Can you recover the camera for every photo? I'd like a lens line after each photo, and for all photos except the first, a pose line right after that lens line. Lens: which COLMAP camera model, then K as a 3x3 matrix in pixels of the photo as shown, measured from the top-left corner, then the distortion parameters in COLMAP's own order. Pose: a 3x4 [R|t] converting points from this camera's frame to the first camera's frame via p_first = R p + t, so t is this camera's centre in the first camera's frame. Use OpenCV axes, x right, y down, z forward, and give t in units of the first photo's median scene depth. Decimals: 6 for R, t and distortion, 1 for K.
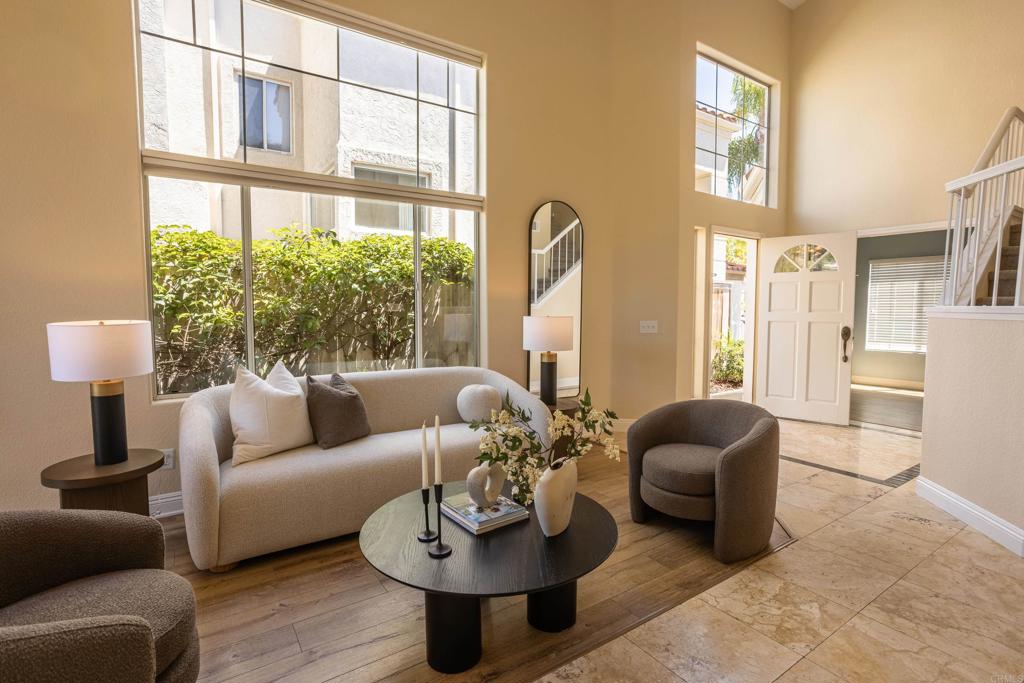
lens RADIAL K [[496.7, 0, 503.8], [0, 496.7, 338.8], [0, 0, 1]] dist [-0.005183, 0.002052]
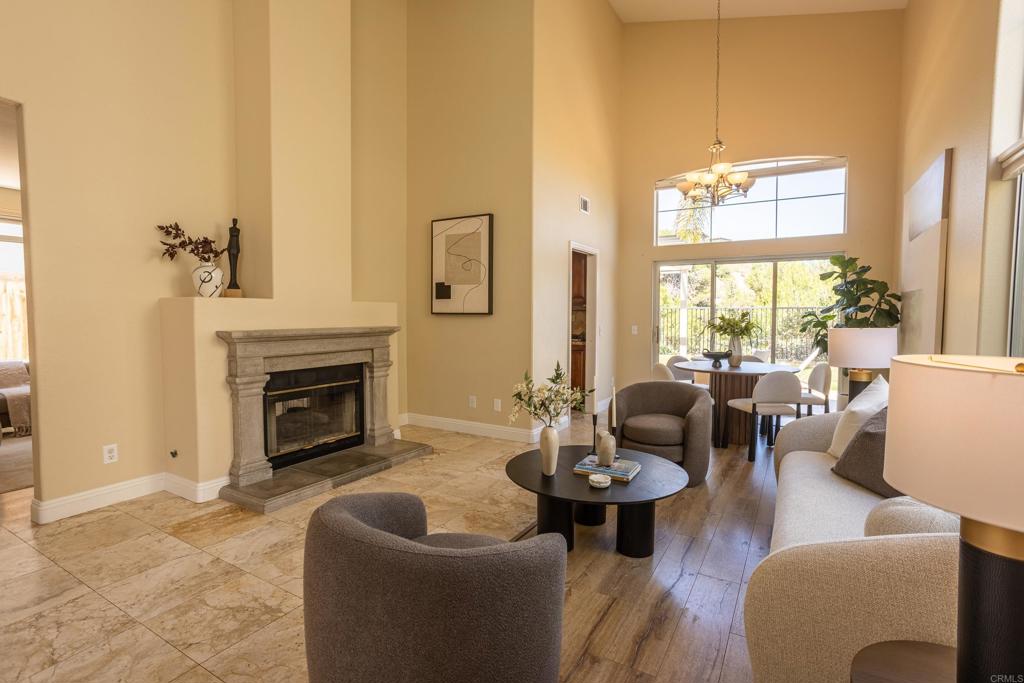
lens RADIAL K [[496.4, 0, 507.1], [0, 496.4, 339.9], [0, 0, 1]] dist [-0.044151, 0.025261]
pose [[-0.908906, 0.019771, -0.416531, 0.410672], [-0.031707, 0.992707, 0.116308, -0.078382], [0.415793, 0.118920, -0.901651, 1.123586]]
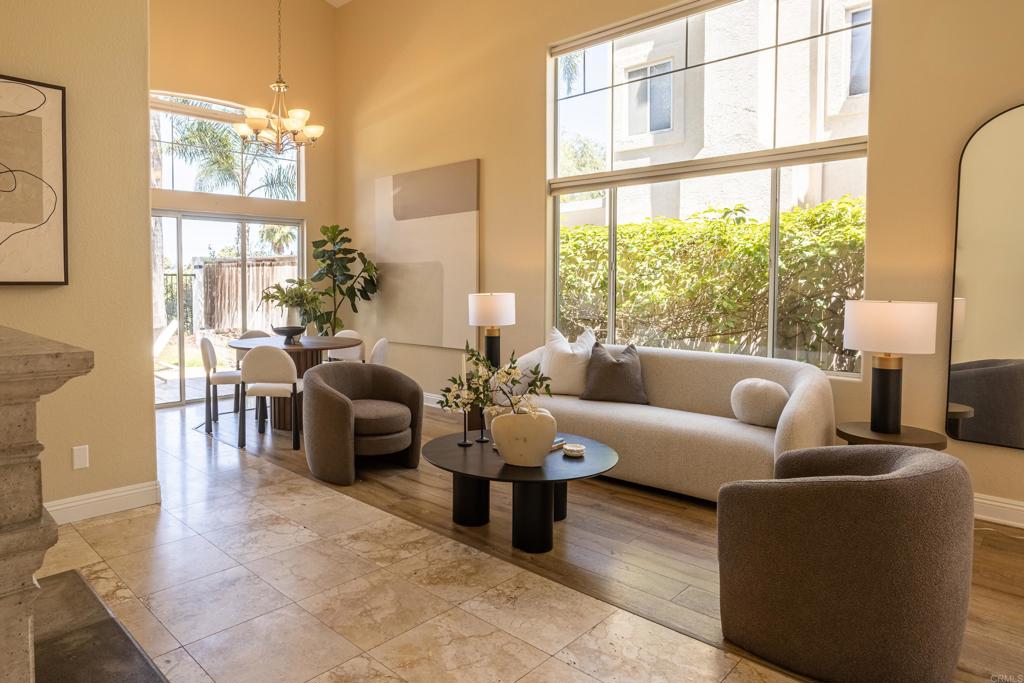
lens RADIAL K [[629.9, 0, 412.2], [0, 629.9, 308.5], [0, 0, 1]] dist [-0.001083, 0.001693]
pose [[0.141528, 0.041352, -0.989070, 0.822064], [-0.070621, 0.997003, 0.031578, -0.018400], [0.987412, 0.065380, 0.144024, 0.247183]]
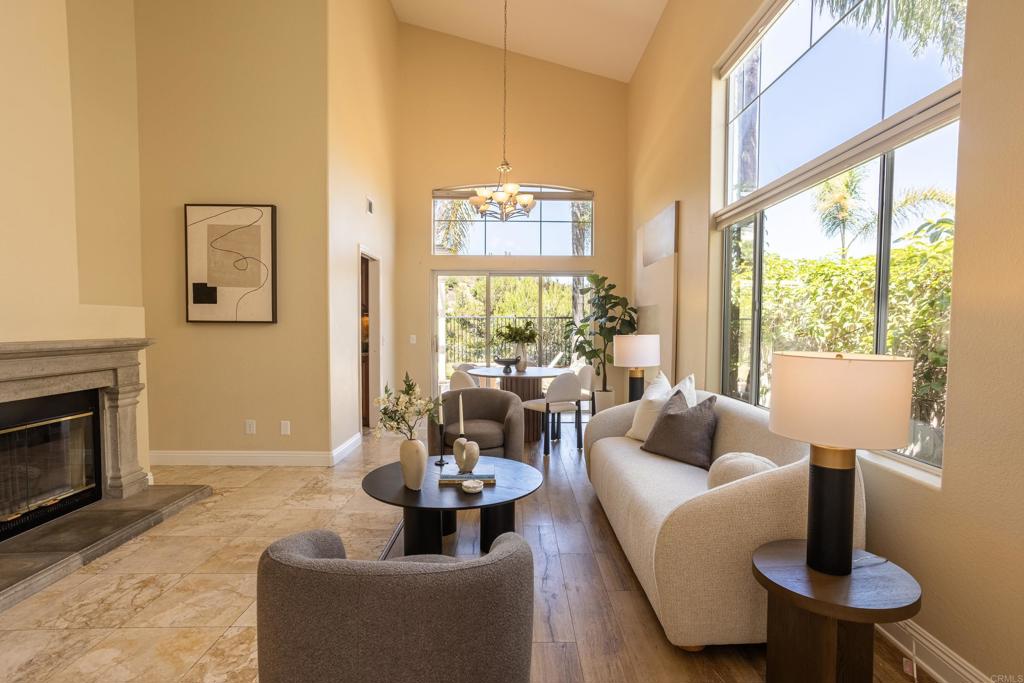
lens RADIAL K [[520.7, 0, 523.6], [0, 520.7, 348.8], [0, 0, 1]] dist [-0.015237, 0.012702]
pose [[-0.550470, 0.037055, -0.834032, 0.578890], [-0.065892, 0.993970, 0.087650, -0.073242], [0.832250, 0.103205, -0.544709, 1.029356]]
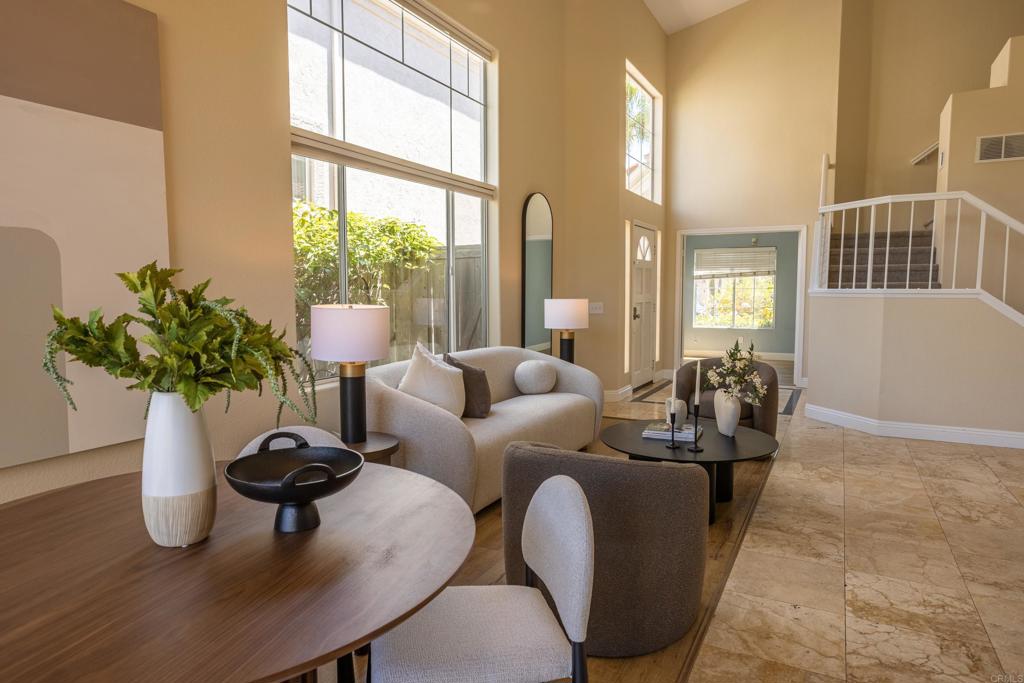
lens RADIAL K [[625.2, 0, 512.7], [0, 625.2, 345.2], [0, 0, 1]] dist [0.000084, 0.003755]
pose [[0.881279, -0.045643, 0.470387, -0.704808], [0.036576, 0.998927, 0.028402, 0.015113], [-0.471179, -0.007825, 0.882003, -0.200747]]
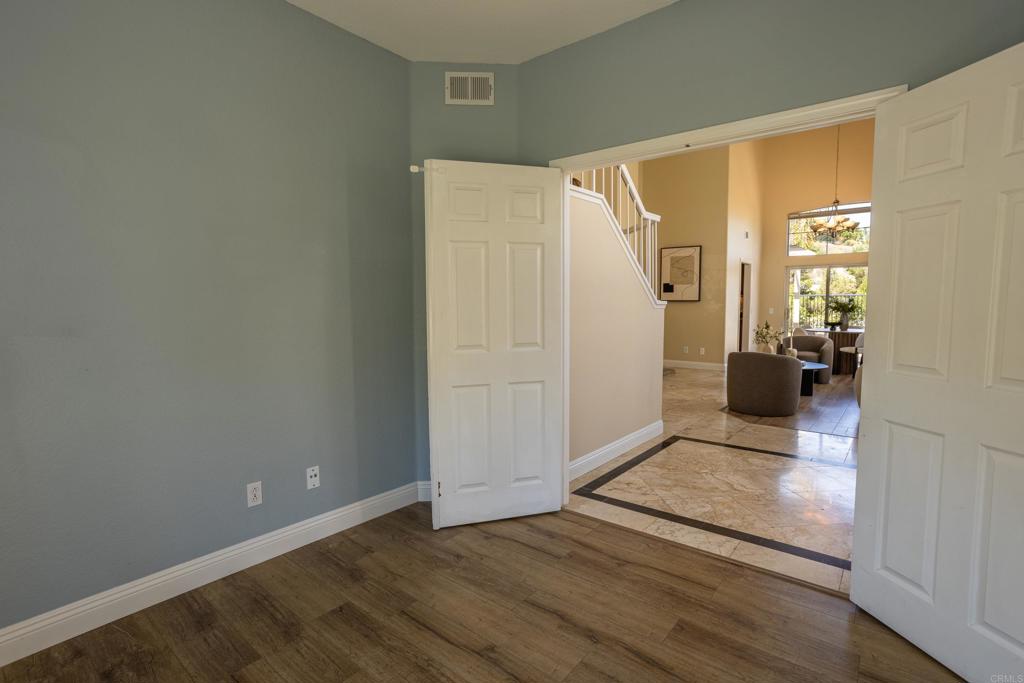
lens RADIAL K [[496.4, 0, 506.5], [0, 496.4, 339.3], [0, 0, 1]] dist [-0.044151, 0.025261]
pose [[-0.961137, 0.026482, -0.274797, 1.464713], [-0.013749, 0.989562, 0.143450, -0.137087], [0.275728, 0.141654, -0.950741, 1.948385]]
